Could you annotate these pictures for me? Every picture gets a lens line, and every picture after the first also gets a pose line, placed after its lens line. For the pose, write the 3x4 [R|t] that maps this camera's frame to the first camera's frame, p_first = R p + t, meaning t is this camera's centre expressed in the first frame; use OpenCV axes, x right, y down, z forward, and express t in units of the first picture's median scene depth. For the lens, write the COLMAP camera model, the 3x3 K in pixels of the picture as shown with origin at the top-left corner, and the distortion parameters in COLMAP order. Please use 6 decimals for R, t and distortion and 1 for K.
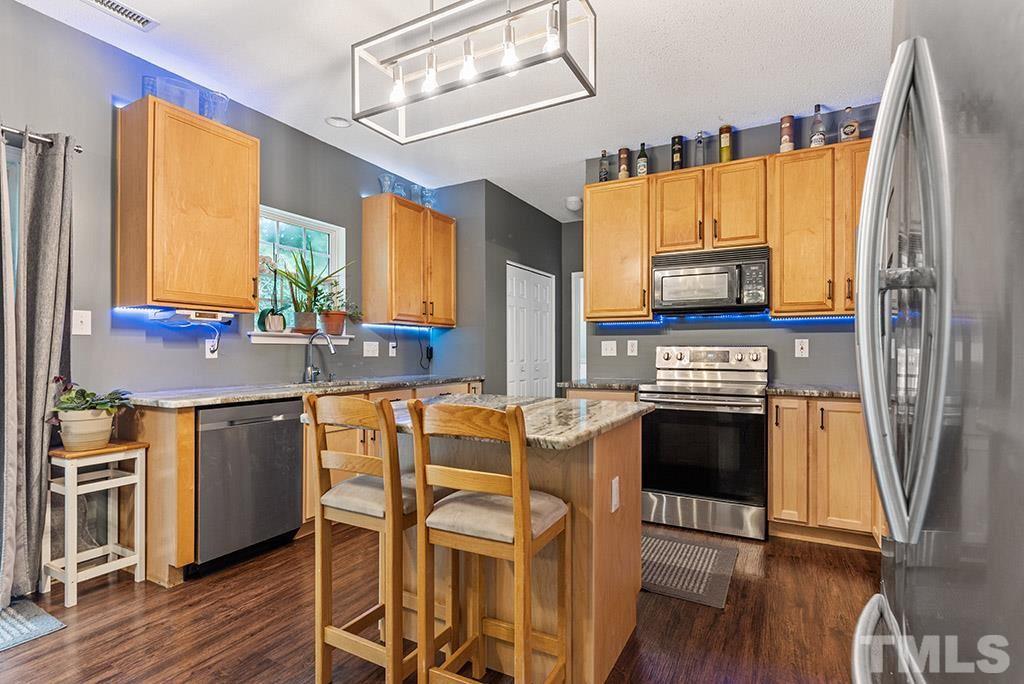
lens RADIAL K [[496.1, 0, 515.0], [0, 496.1, 354.3], [0, 0, 1]] dist [0.000474, -0.000540]
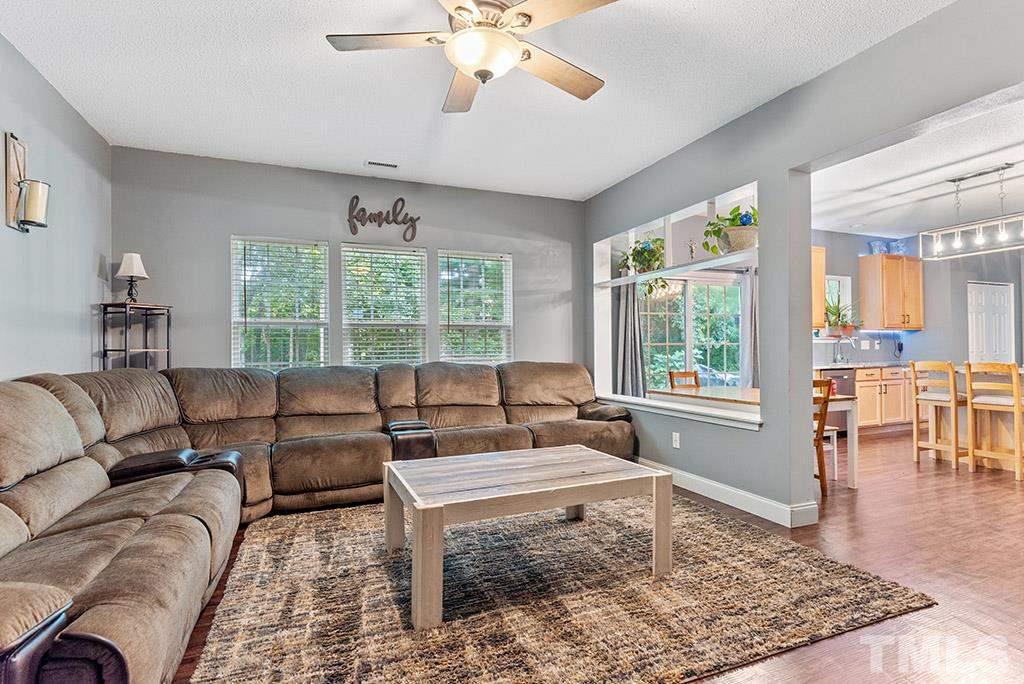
lens RADIAL K [[496.1, 0, 515.0], [0, 496.1, 354.3], [0, 0, 1]] dist [0.000474, -0.000540]
pose [[0.772610, -0.003059, -0.634874, -0.140958], [0.007257, 0.999966, 0.004013, 0.005413], [0.634840, -0.007707, 0.772605, -1.080226]]
